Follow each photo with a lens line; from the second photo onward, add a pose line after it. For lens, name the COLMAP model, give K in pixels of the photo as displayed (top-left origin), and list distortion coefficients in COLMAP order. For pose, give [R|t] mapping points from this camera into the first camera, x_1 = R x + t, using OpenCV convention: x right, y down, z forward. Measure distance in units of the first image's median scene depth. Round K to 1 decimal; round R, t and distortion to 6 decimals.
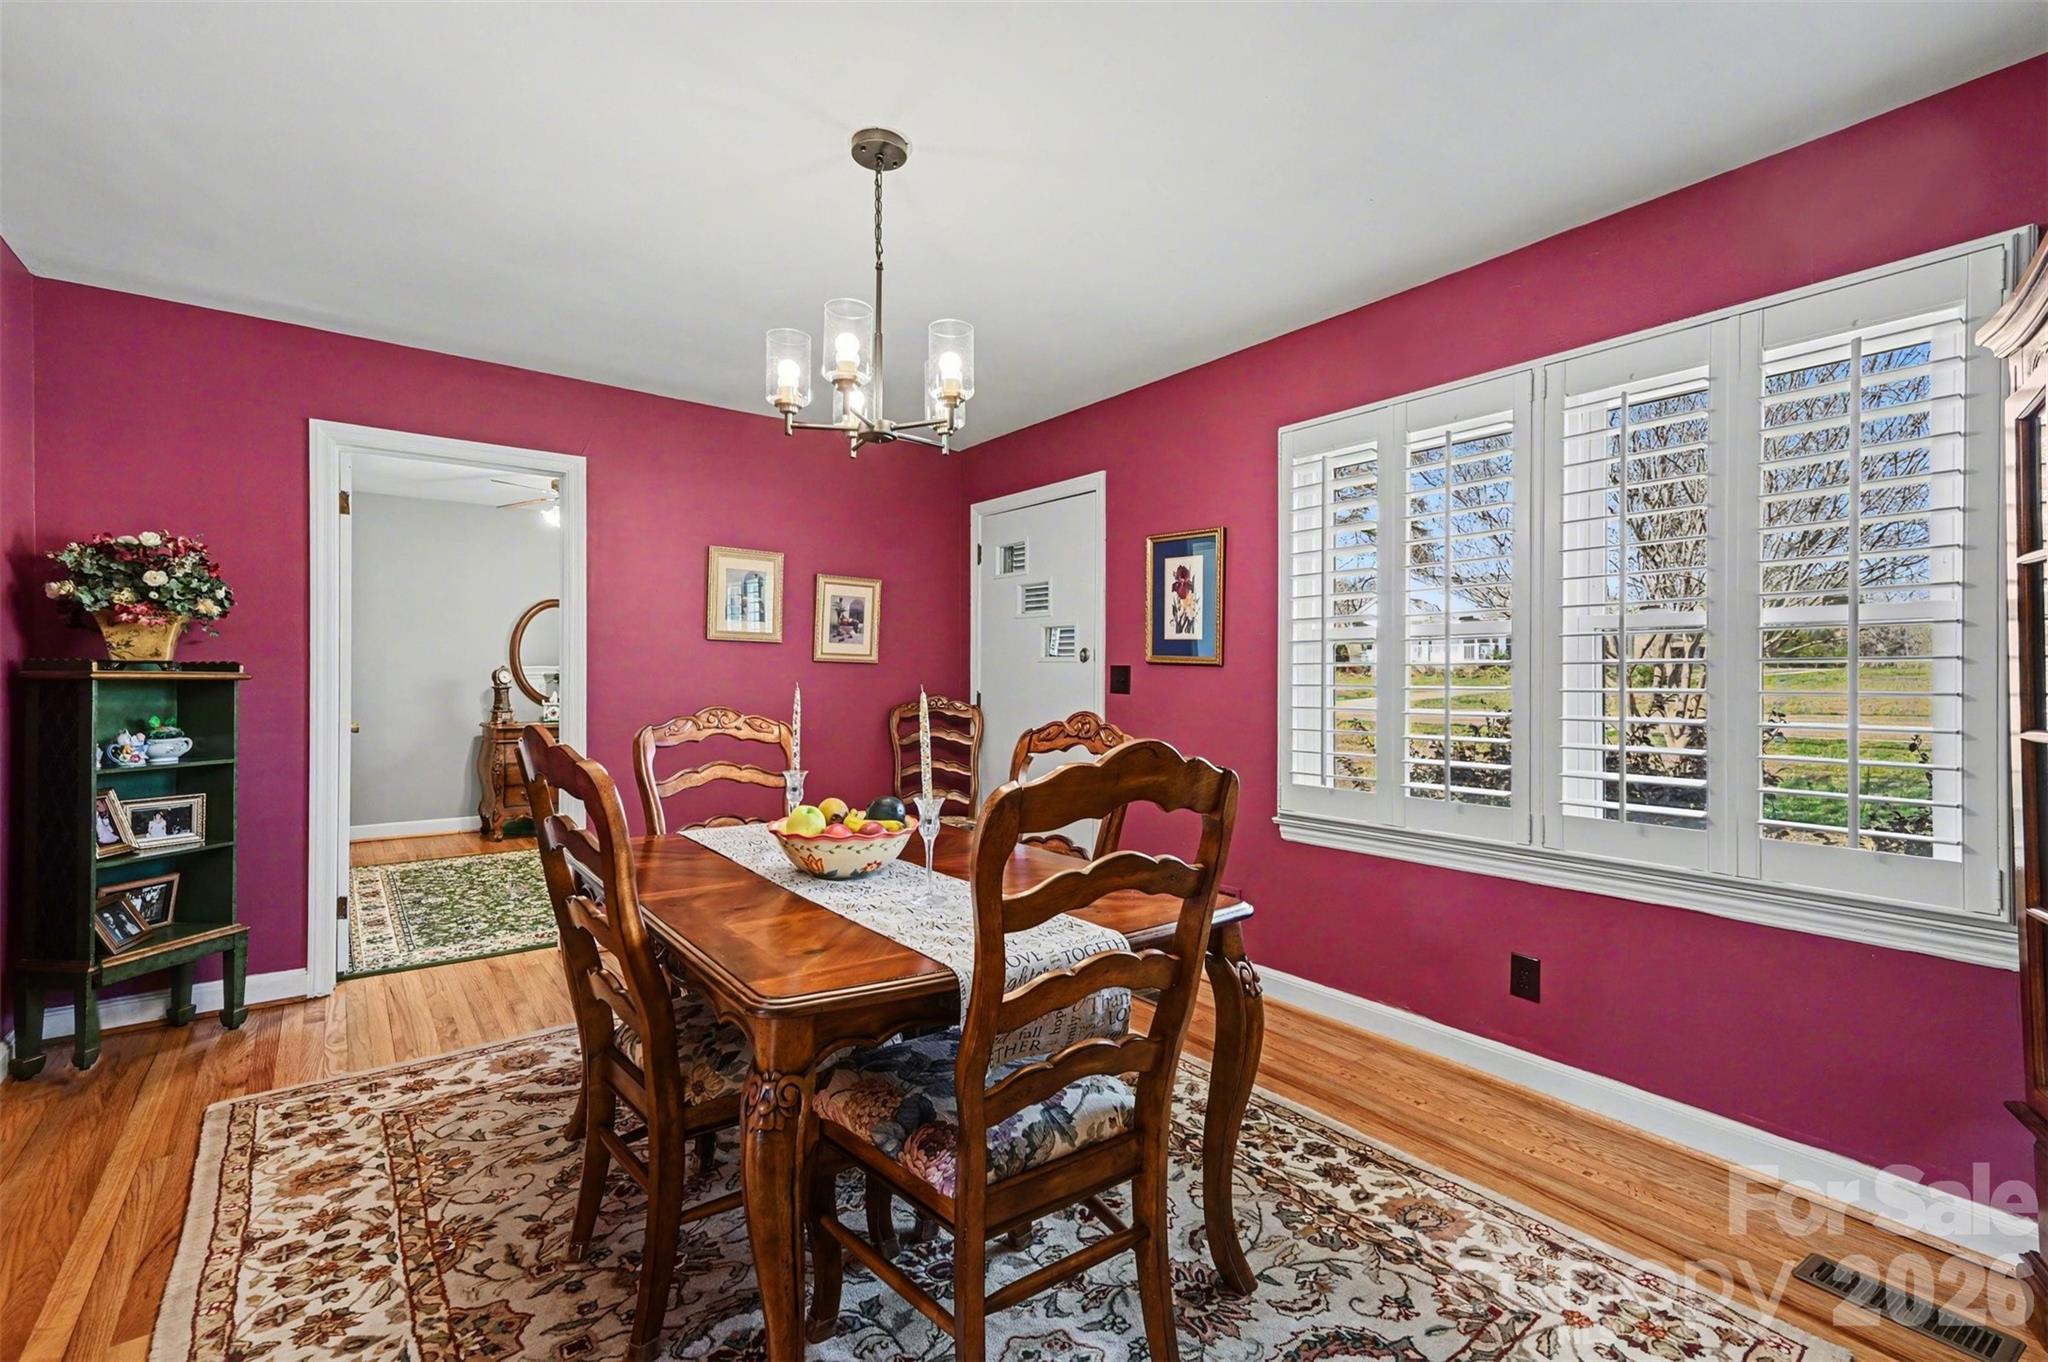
lens RADIAL K [[930.0, 0, 1029.8], [0, 930.0, 668.8], [0, 0, 1]] dist [0.027294, -0.000030]
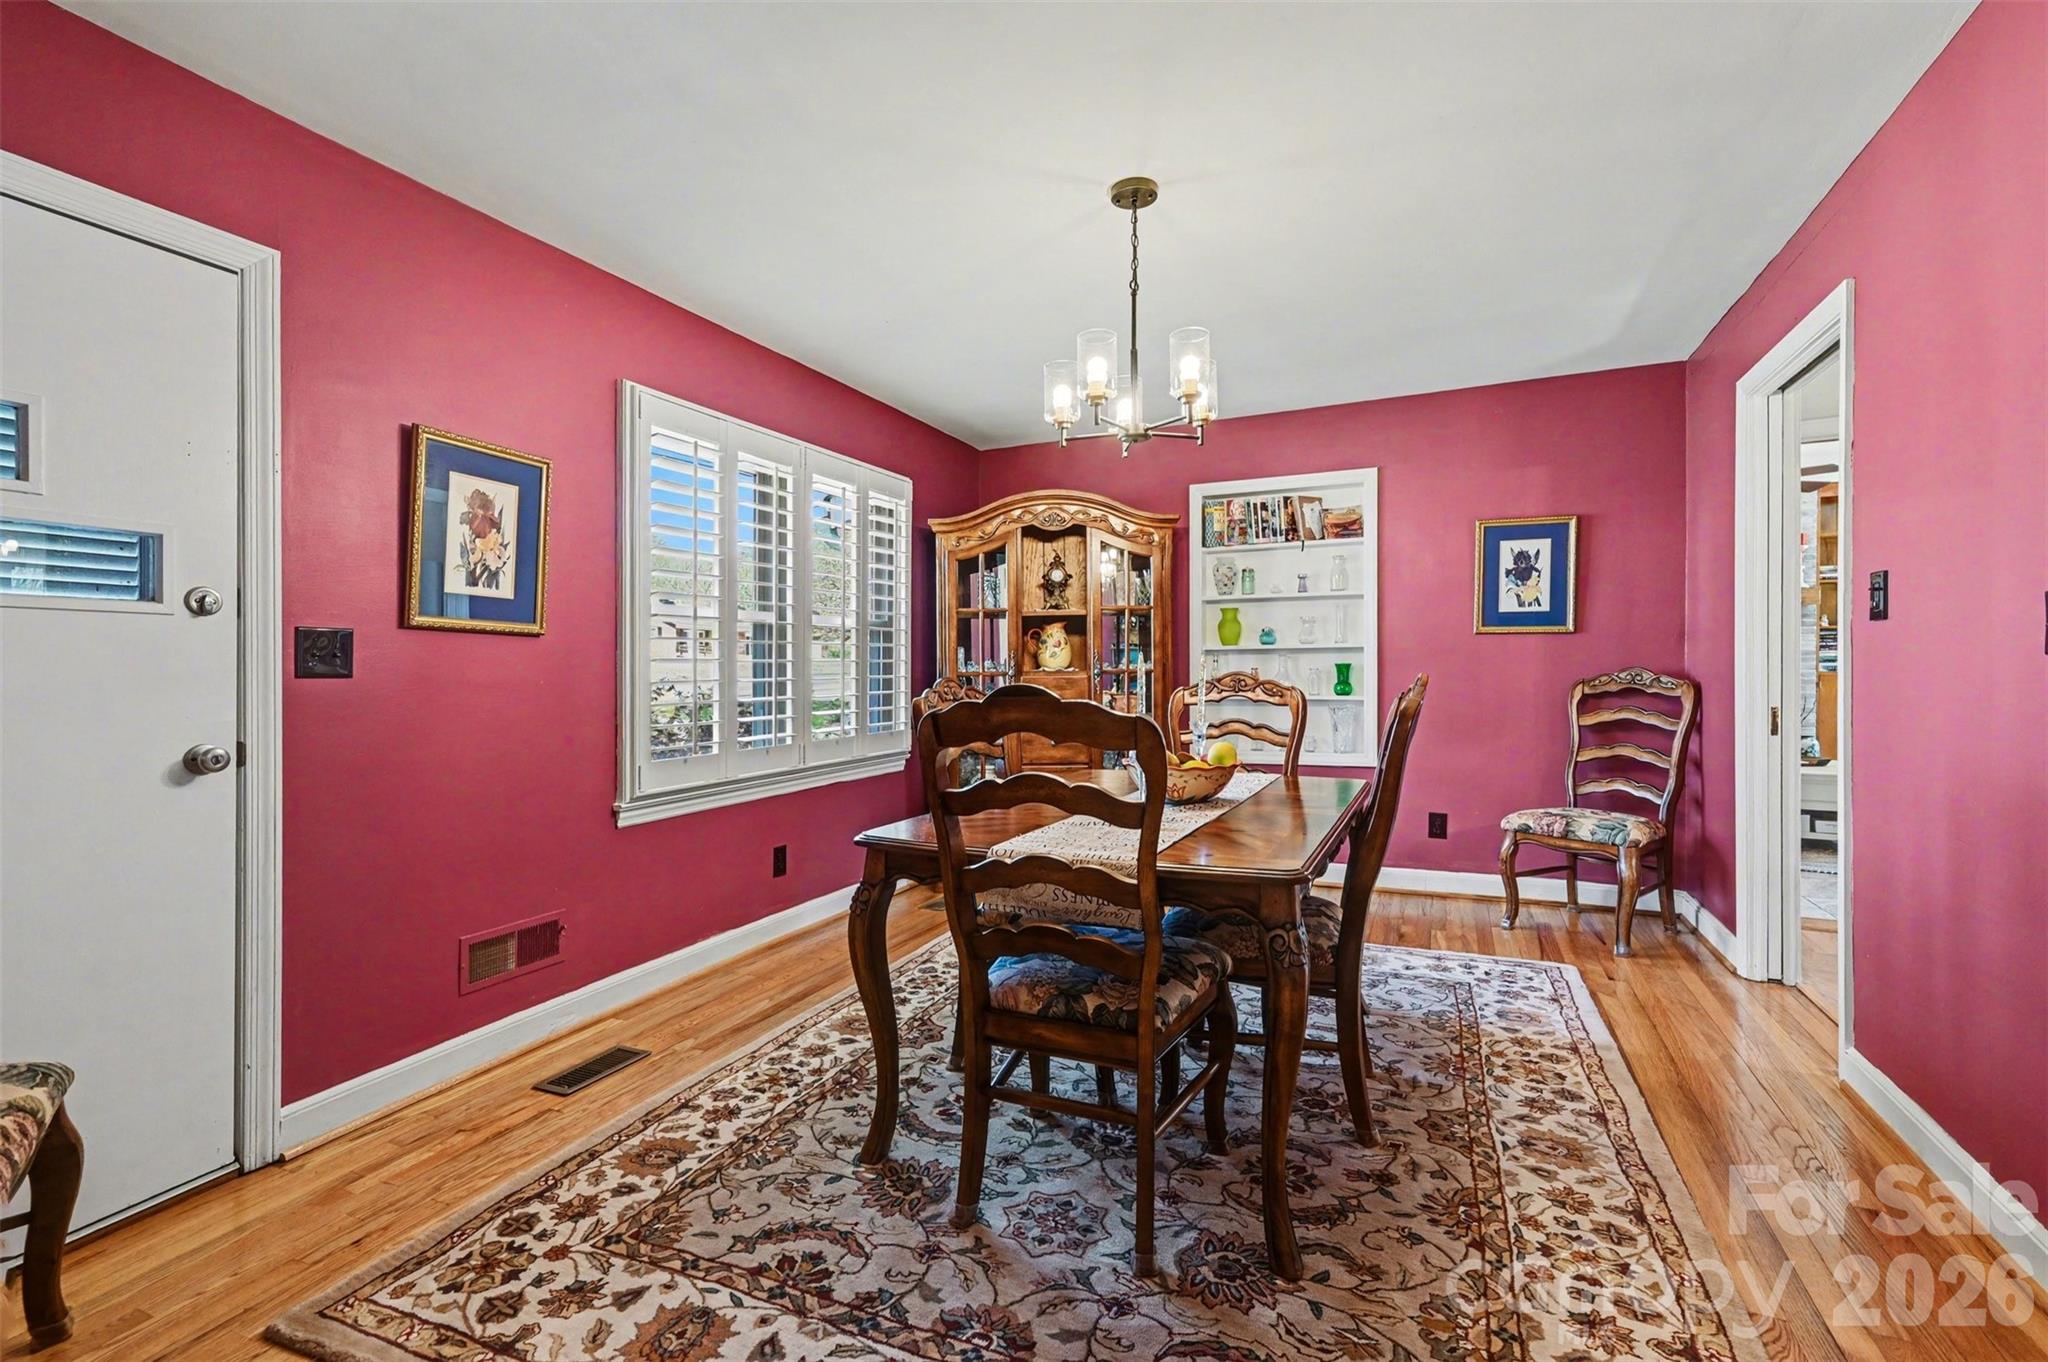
lens RADIAL K [[930.0, 0, 1029.8], [0, 930.0, 668.8], [0, 0, 1]] dist [0.027294, -0.000030]
pose [[-0.492655, -0.003105, 0.870219, -1.029775], [0.000014, 0.999994, 0.003576, 0.032164], [-0.870225, 0.001774, -0.492651, 1.555888]]
